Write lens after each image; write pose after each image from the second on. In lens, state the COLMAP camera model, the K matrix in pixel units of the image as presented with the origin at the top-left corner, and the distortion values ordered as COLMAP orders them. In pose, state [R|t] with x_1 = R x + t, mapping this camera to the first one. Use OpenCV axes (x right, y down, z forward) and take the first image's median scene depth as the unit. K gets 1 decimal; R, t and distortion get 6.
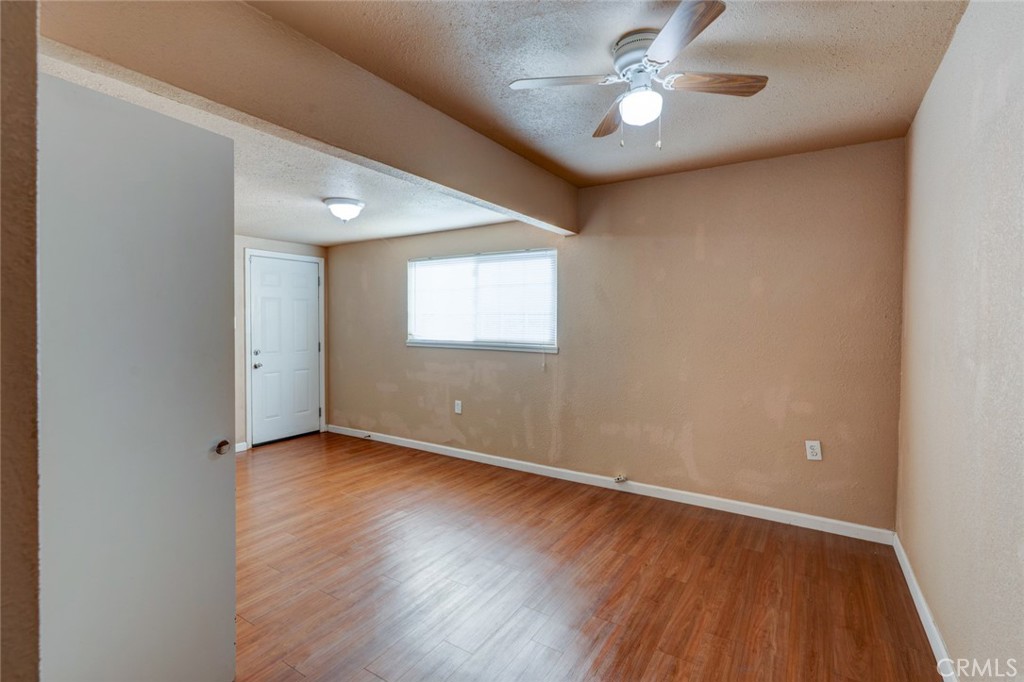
lens RADIAL K [[469.8, 0, 510.1], [0, 469.8, 332.4], [0, 0, 1]] dist [-0.009392, 0.004222]
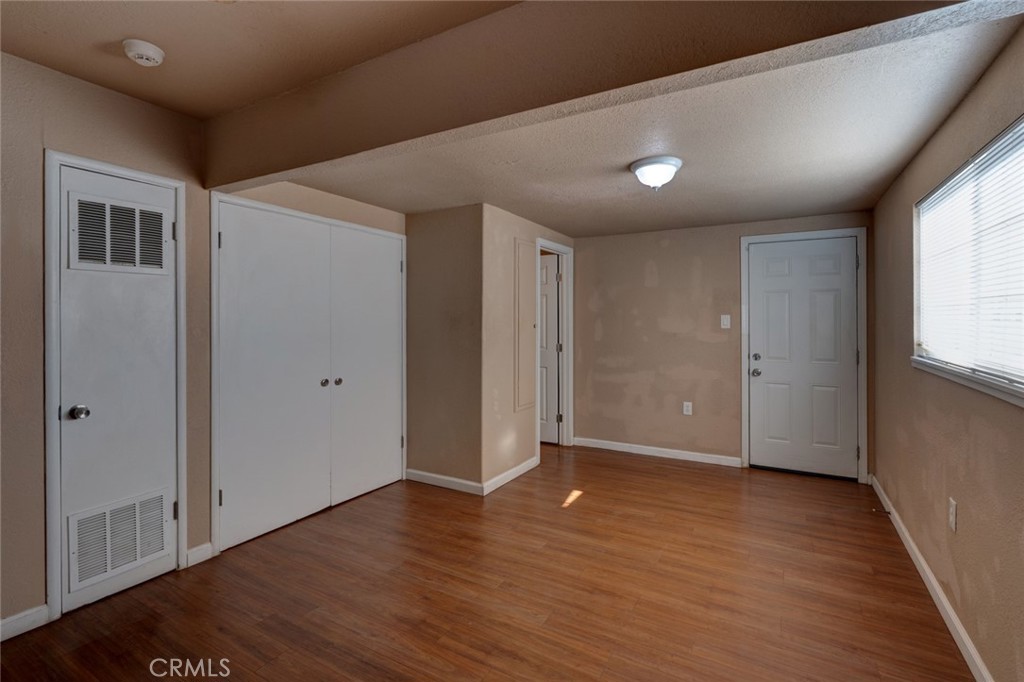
lens RADIAL K [[469.8, 0, 513.5], [0, 469.8, 319.7], [0, 0, 1]] dist [-0.009392, 0.004222]
pose [[0.070072, 0.001563, -0.997541, 0.273430], [-0.027977, 0.999608, -0.000399, -0.011312], [0.997150, 0.027936, 0.070088, 0.505547]]
